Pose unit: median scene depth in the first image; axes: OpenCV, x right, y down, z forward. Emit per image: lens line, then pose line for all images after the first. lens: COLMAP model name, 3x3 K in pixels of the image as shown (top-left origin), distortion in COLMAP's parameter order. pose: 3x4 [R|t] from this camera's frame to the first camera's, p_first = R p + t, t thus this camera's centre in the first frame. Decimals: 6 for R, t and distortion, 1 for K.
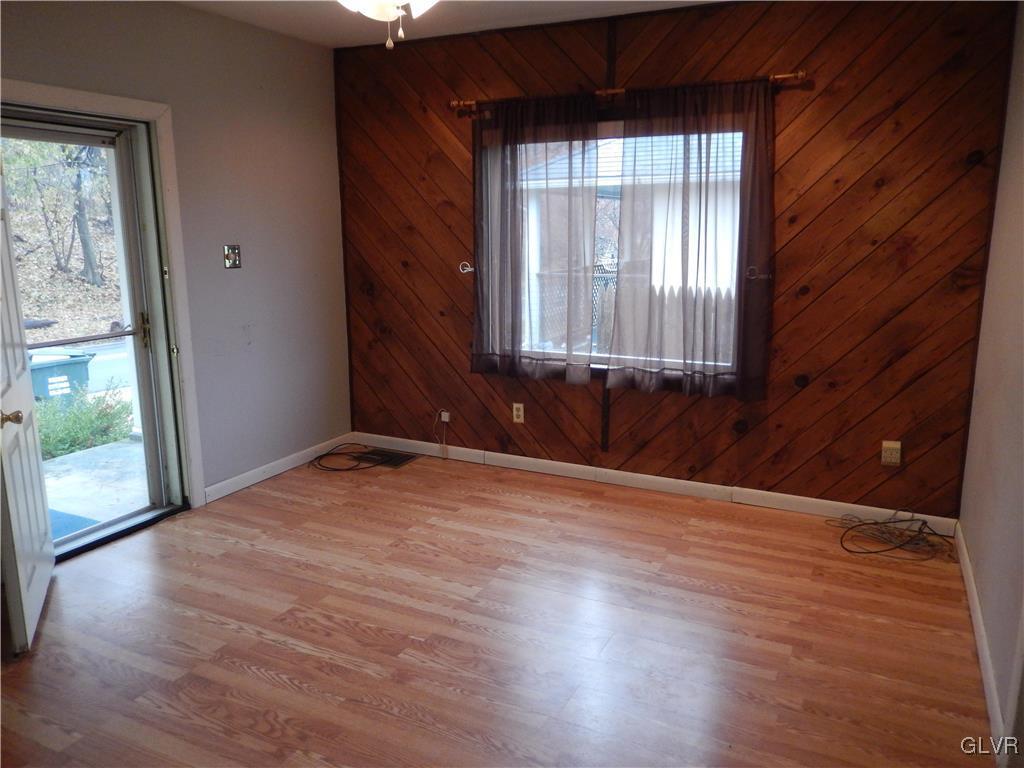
lens RADIAL K [[761.6, 0, 512.0], [0, 761.6, 384.0], [0, 0, 1]] dist [-0.005109, -0.001730]
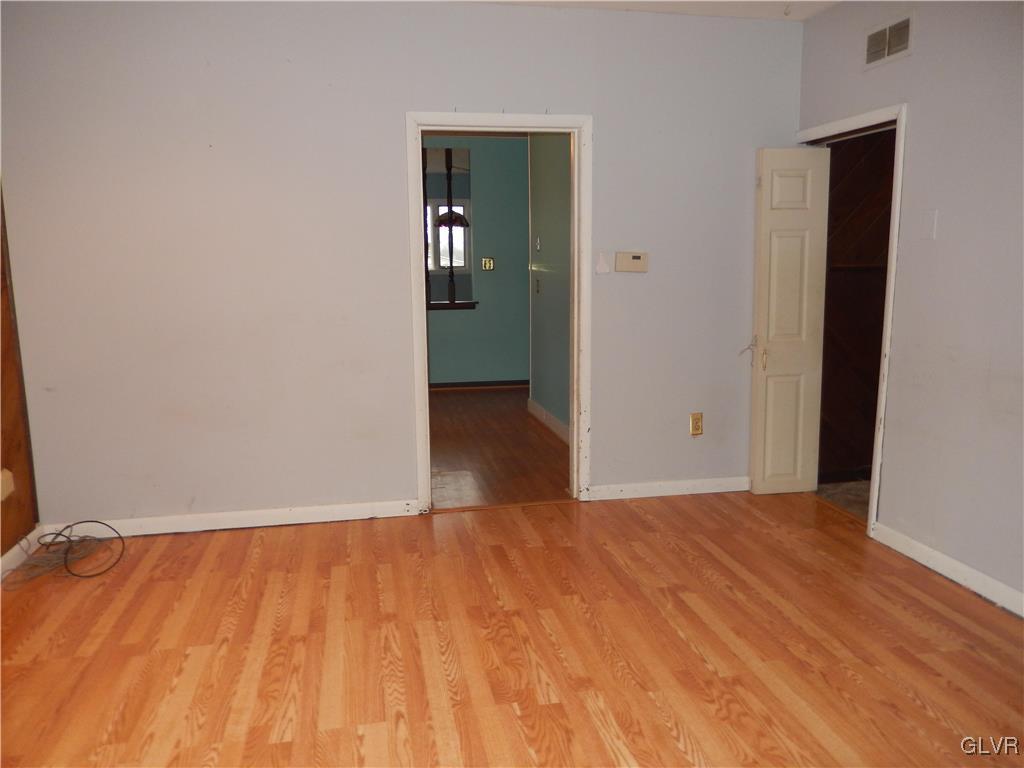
lens RADIAL K [[761.6, 0, 512.0], [0, 761.6, 384.0], [0, 0, 1]] dist [-0.005109, -0.001730]
pose [[-0.612948, -0.122408, 0.780584, -0.739765], [0.167974, 0.945156, 0.280115, -0.229965], [-0.772062, 0.302814, -0.558770, 1.405110]]
